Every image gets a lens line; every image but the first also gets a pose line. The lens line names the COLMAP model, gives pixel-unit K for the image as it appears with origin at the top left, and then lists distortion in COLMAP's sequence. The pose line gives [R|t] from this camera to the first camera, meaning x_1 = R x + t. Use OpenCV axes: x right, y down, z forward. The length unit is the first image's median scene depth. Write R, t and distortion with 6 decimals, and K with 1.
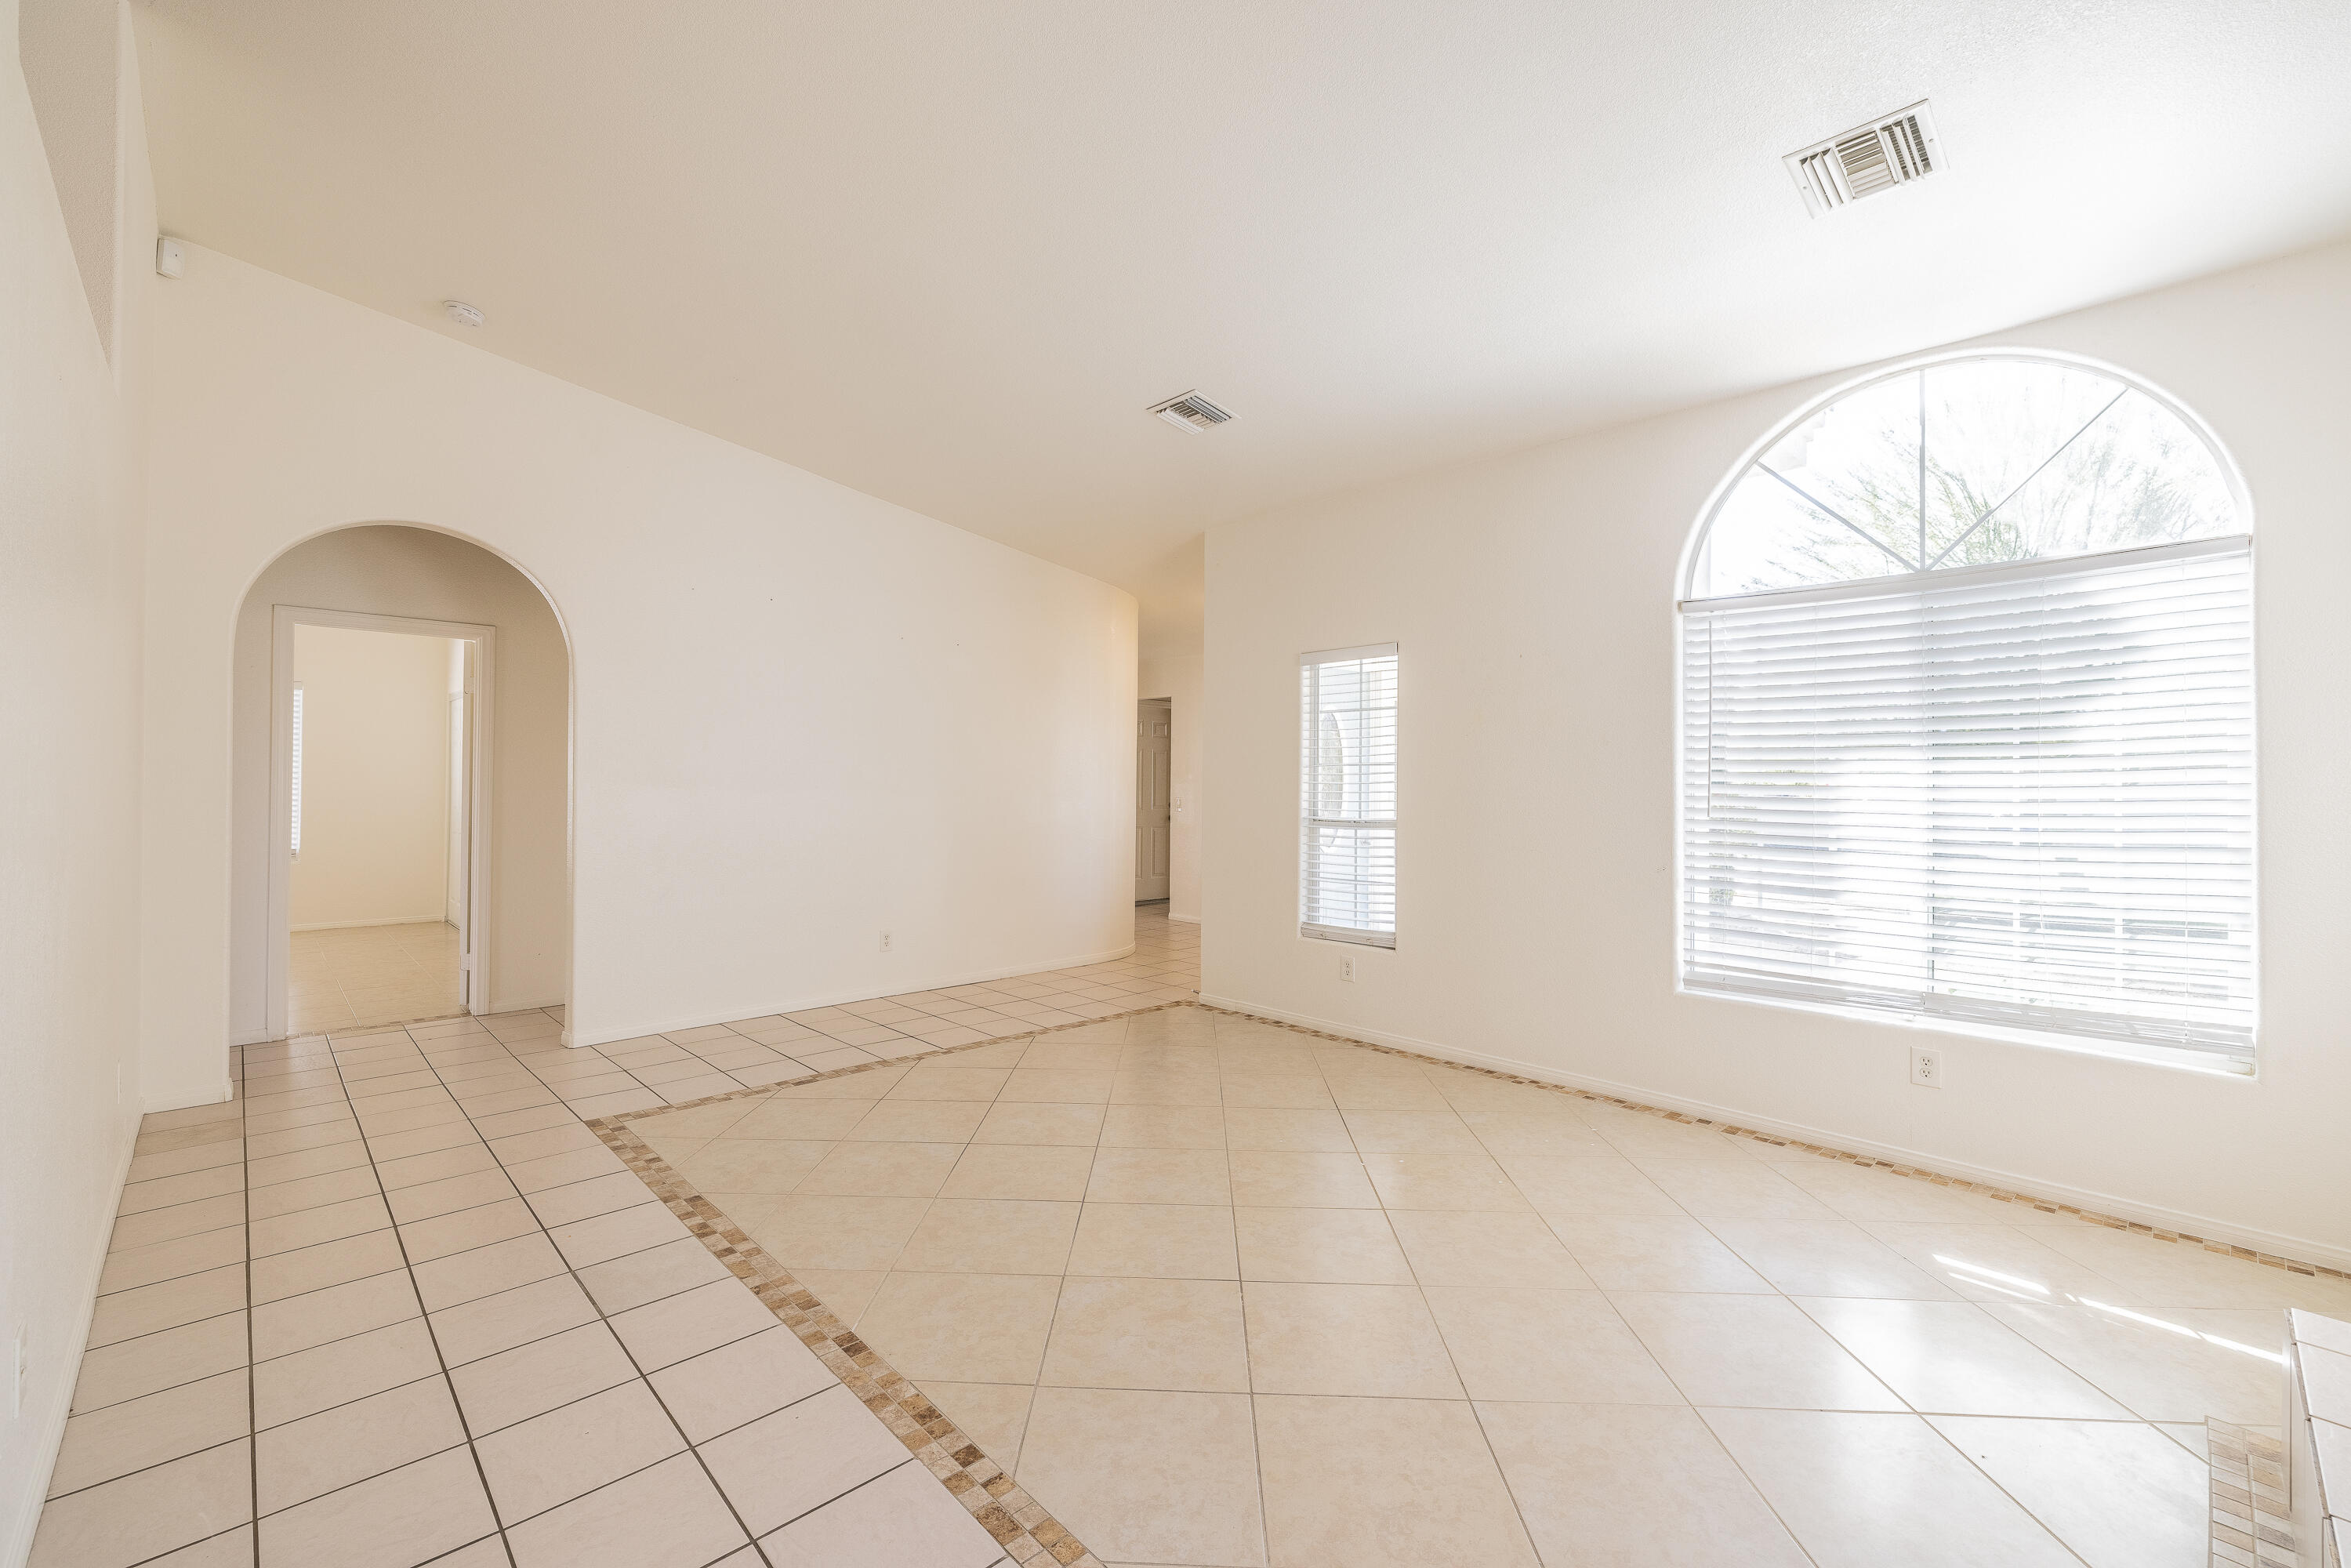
lens RADIAL K [[1010.1, 0, 1169.6], [0, 1010.1, 778.3], [0, 0, 1]] dist [0.022260, 0.000064]
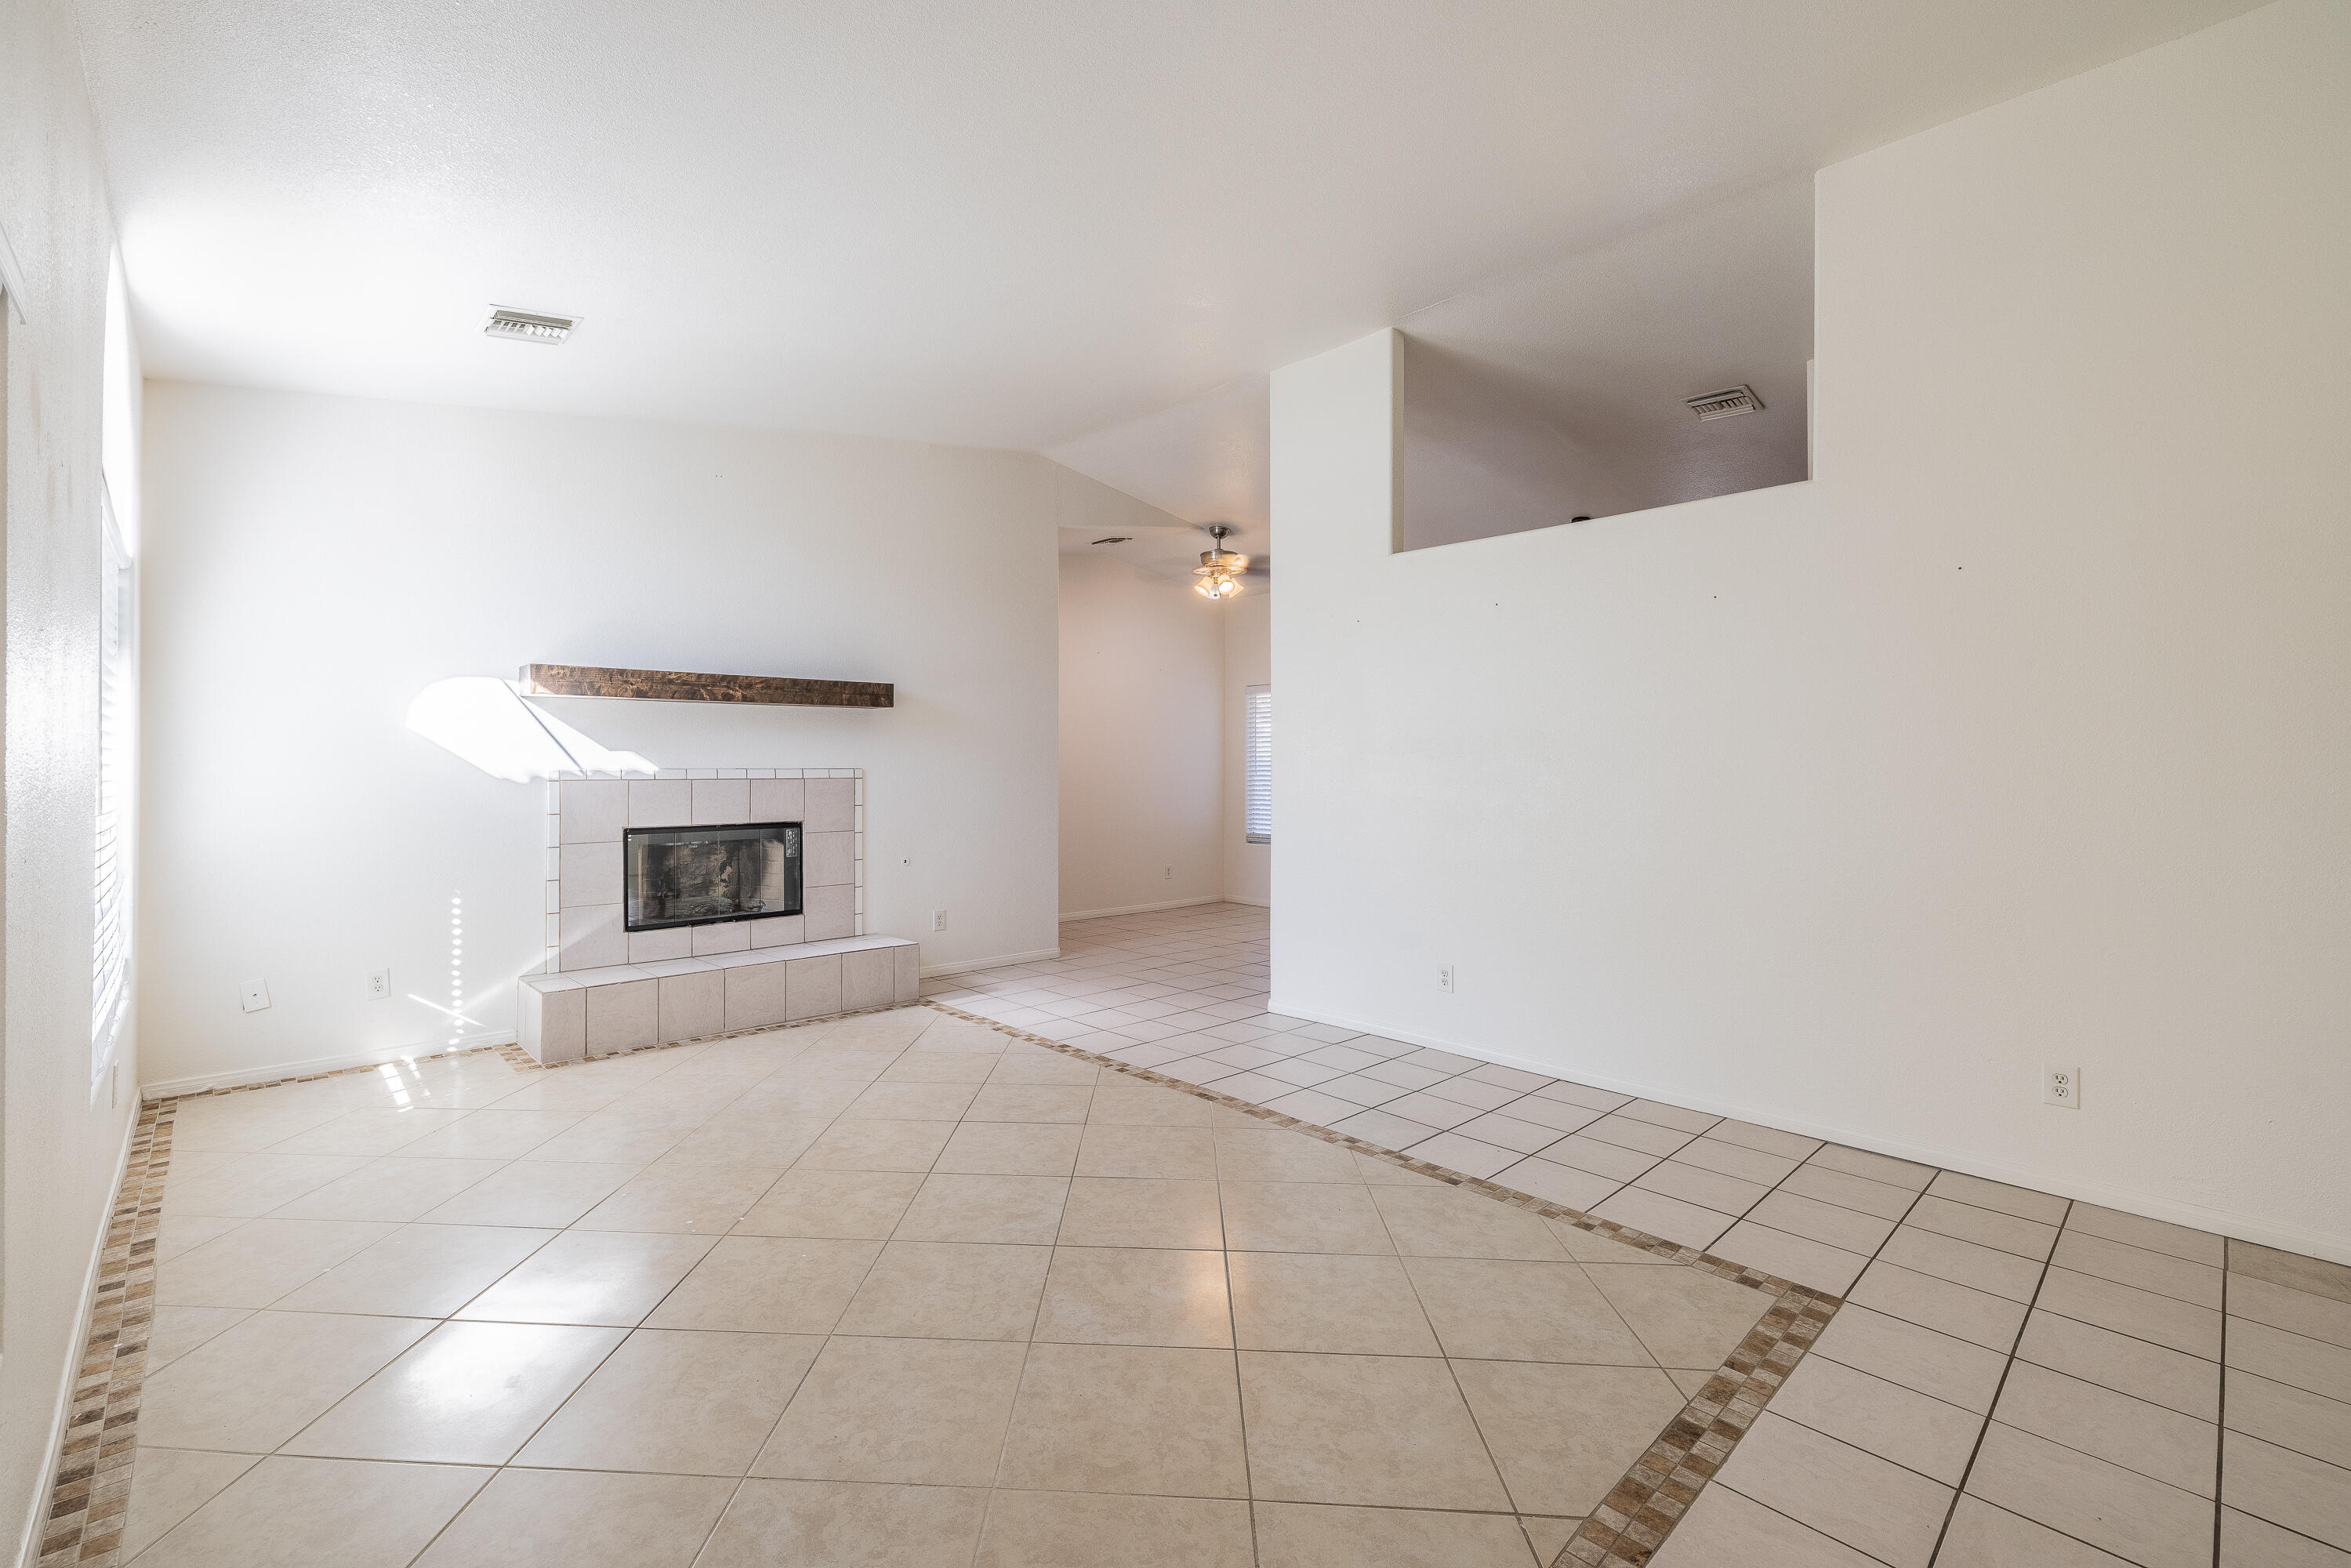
lens RADIAL K [[1010.1, 0, 1171.9], [0, 1010.1, 775.3], [0, 0, 1]] dist [0.022260, 0.000064]
pose [[-0.999799, -0.008876, -0.018002, -0.149947], [-0.008925, 0.999957, 0.002655, 0.004621], [0.017978, 0.002815, -0.999834, 1.854916]]
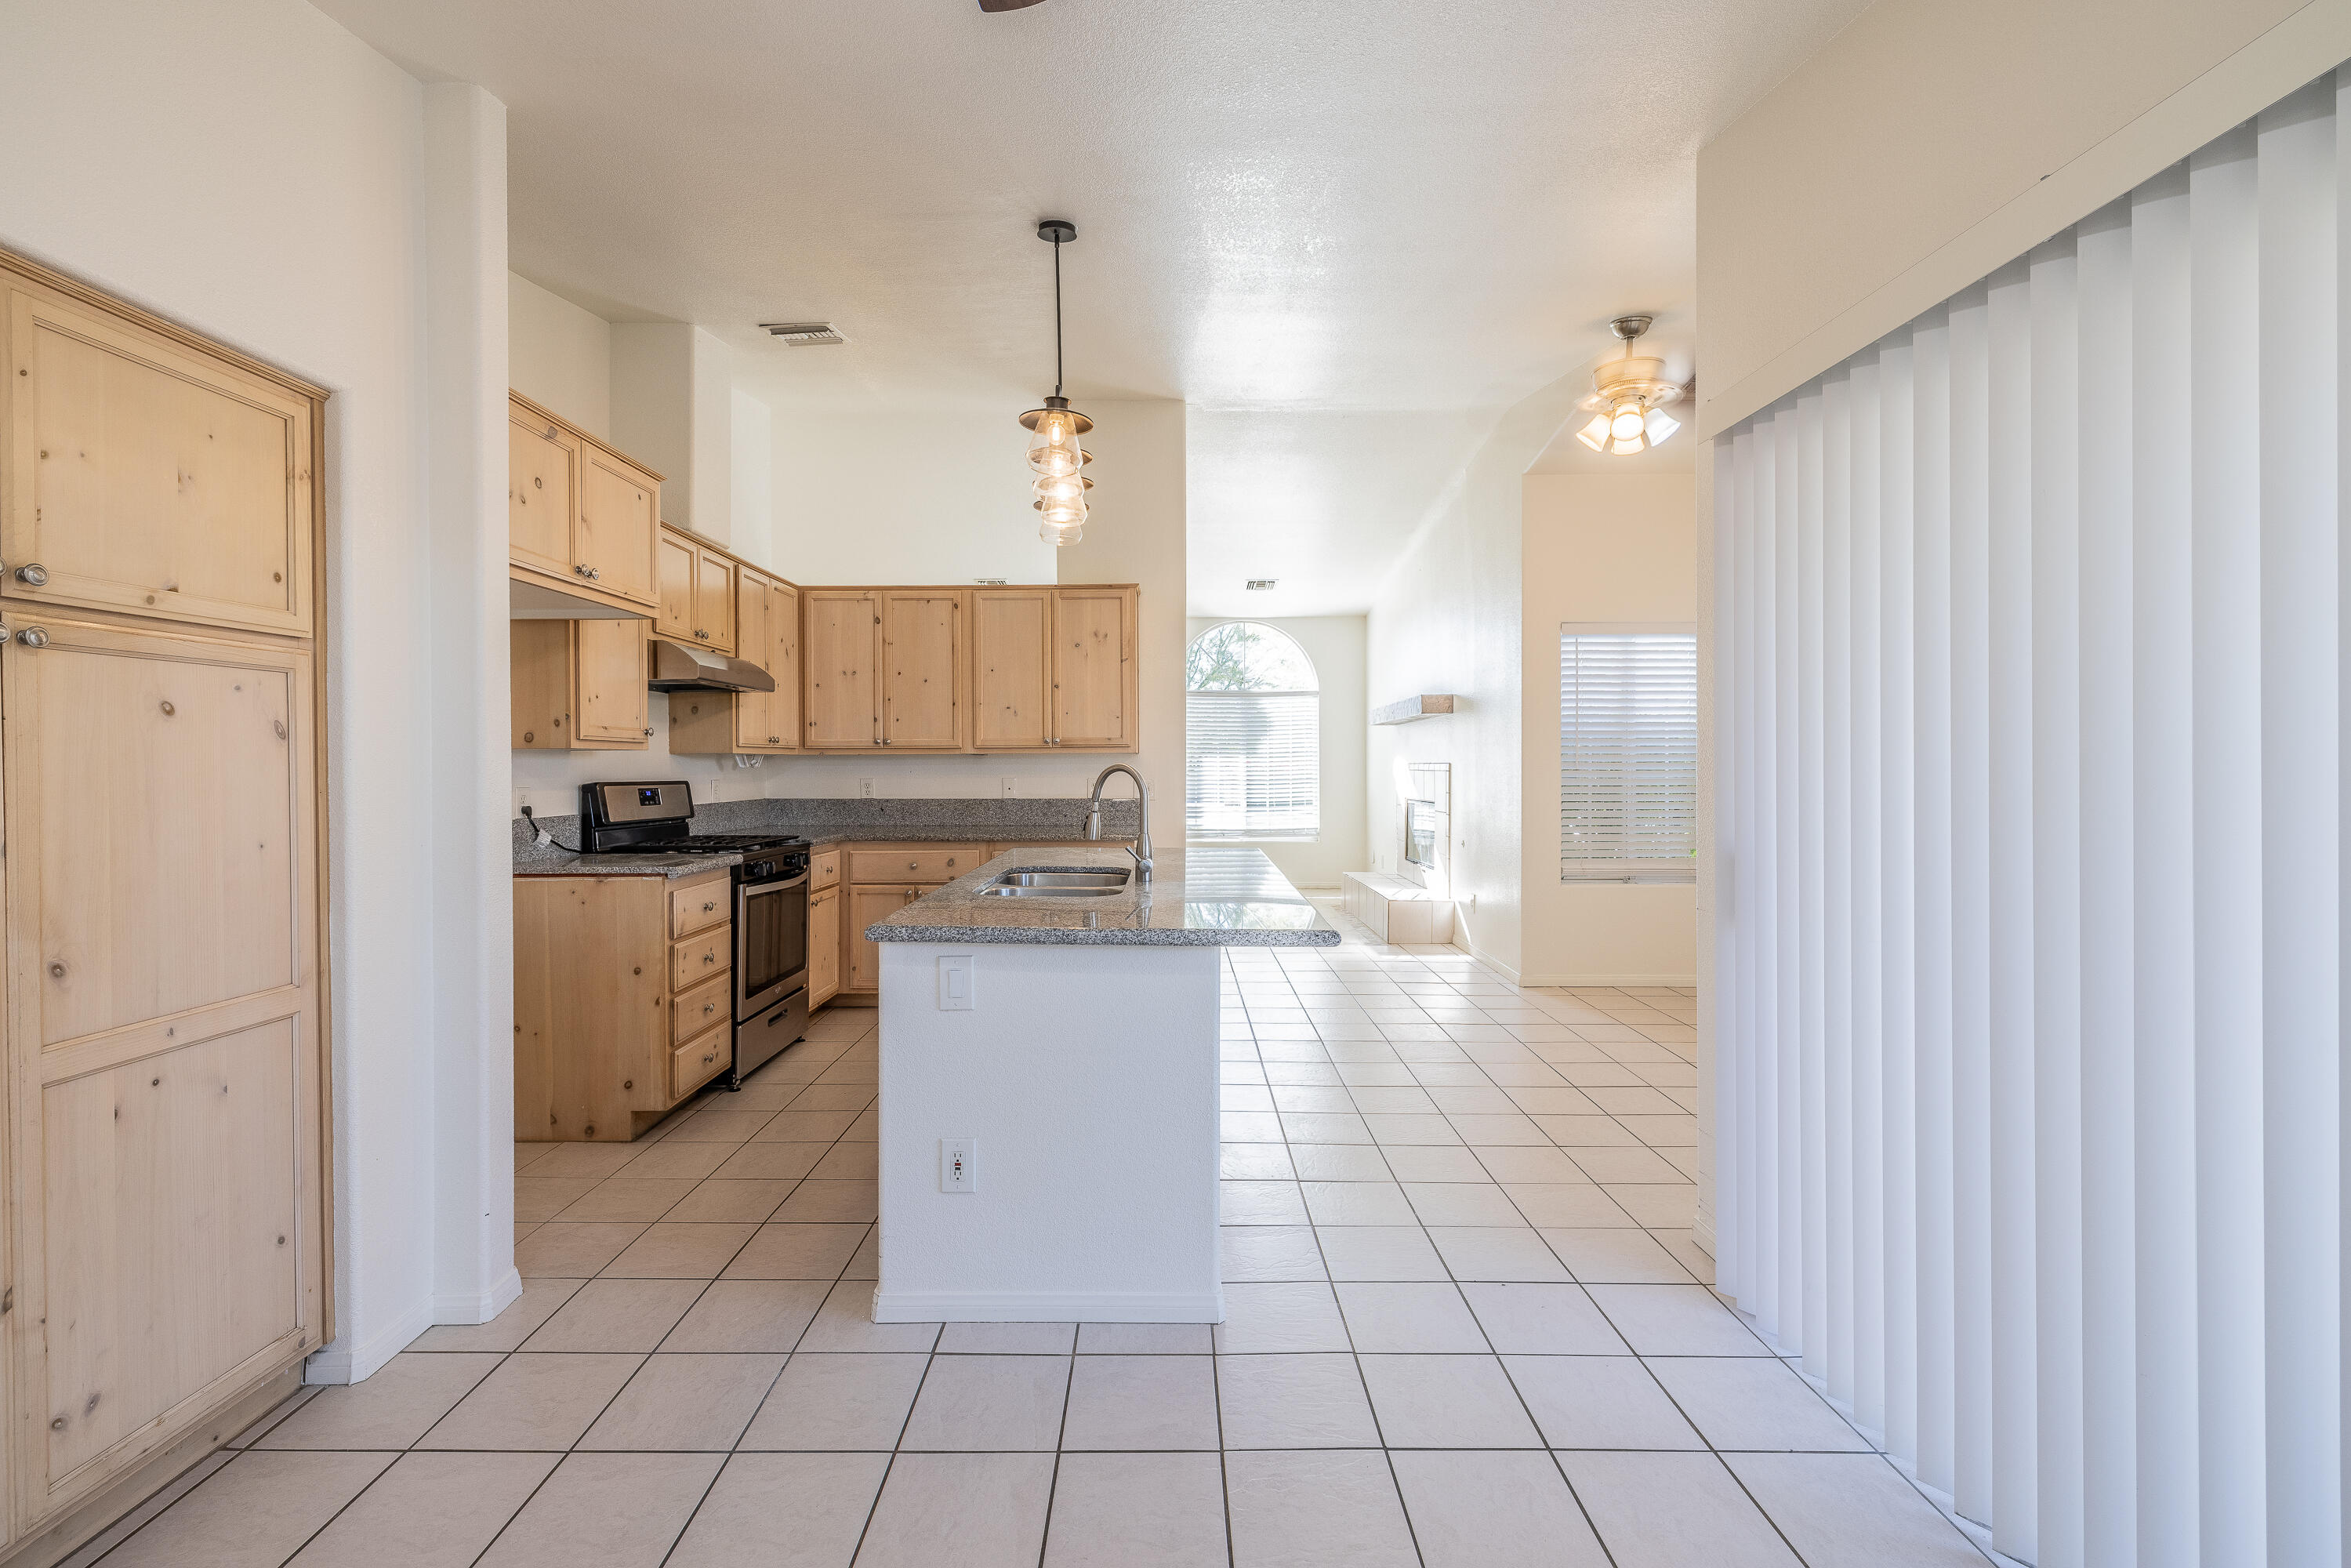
lens RADIAL K [[1010.1, 0, 1175.8], [0, 1010.1, 769.5], [0, 0, 1]] dist [0.022260, 0.000064]
pose [[0.679203, -0.010928, 0.733869, -1.661961], [0.001896, 0.999912, 0.013136, -0.009803], [-0.733948, -0.007531, 0.679164, -0.914022]]
